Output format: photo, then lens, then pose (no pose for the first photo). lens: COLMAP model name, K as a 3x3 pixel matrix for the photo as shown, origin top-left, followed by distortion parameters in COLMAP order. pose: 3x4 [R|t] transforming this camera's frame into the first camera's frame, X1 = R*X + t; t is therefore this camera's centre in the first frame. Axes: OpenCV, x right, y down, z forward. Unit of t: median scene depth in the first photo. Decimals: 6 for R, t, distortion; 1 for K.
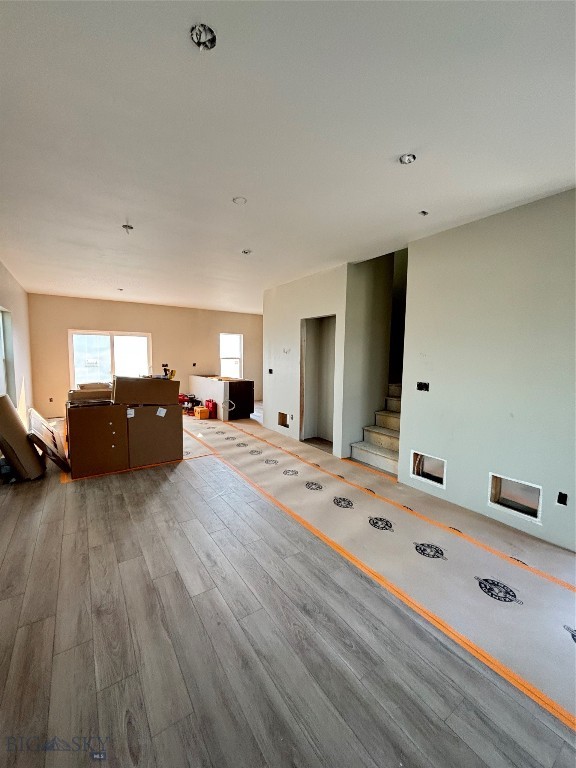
lens RADIAL K [[311.9, 0, 288.0], [0, 311.9, 384.0], [0, 0, 1]] dist [-0.000034, 0.000013]
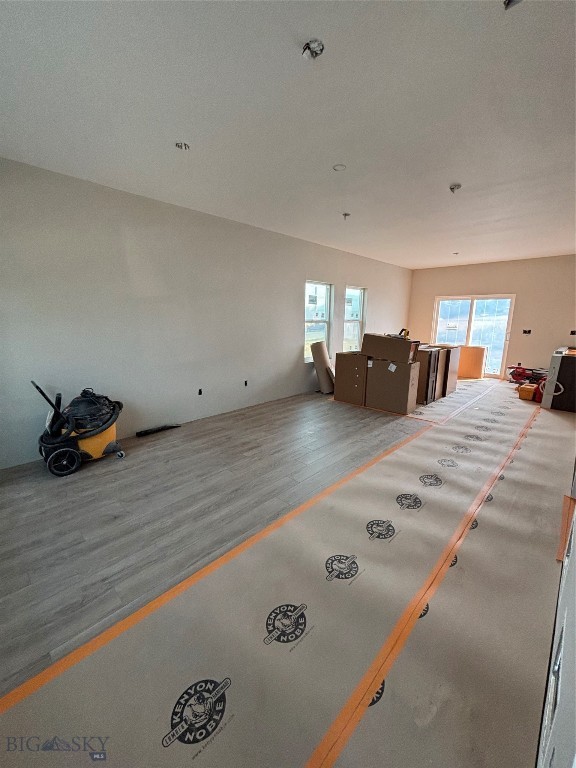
lens RADIAL K [[311.9, 0, 288.0], [0, 311.9, 384.0], [0, 0, 1]] dist [-0.000034, 0.000013]
pose [[0.210596, 0.195111, -0.957905, 0.717176], [-0.098639, 0.979120, 0.177746, -0.017569], [0.972584, 0.057054, 0.225444, 0.452229]]
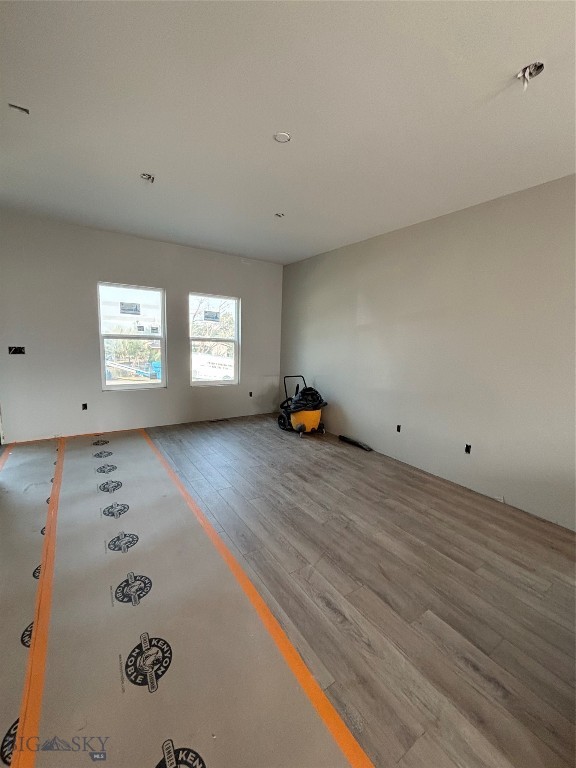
lens RADIAL K [[311.9, 0, 288.0], [0, 311.9, 384.0], [0, 0, 1]] dist [-0.000034, 0.000013]
pose [[-0.998888, -0.047068, -0.002666, -0.144490], [-0.046314, 0.969165, 0.242022, -0.121038], [-0.008808, 0.241877, -0.970267, 1.396196]]
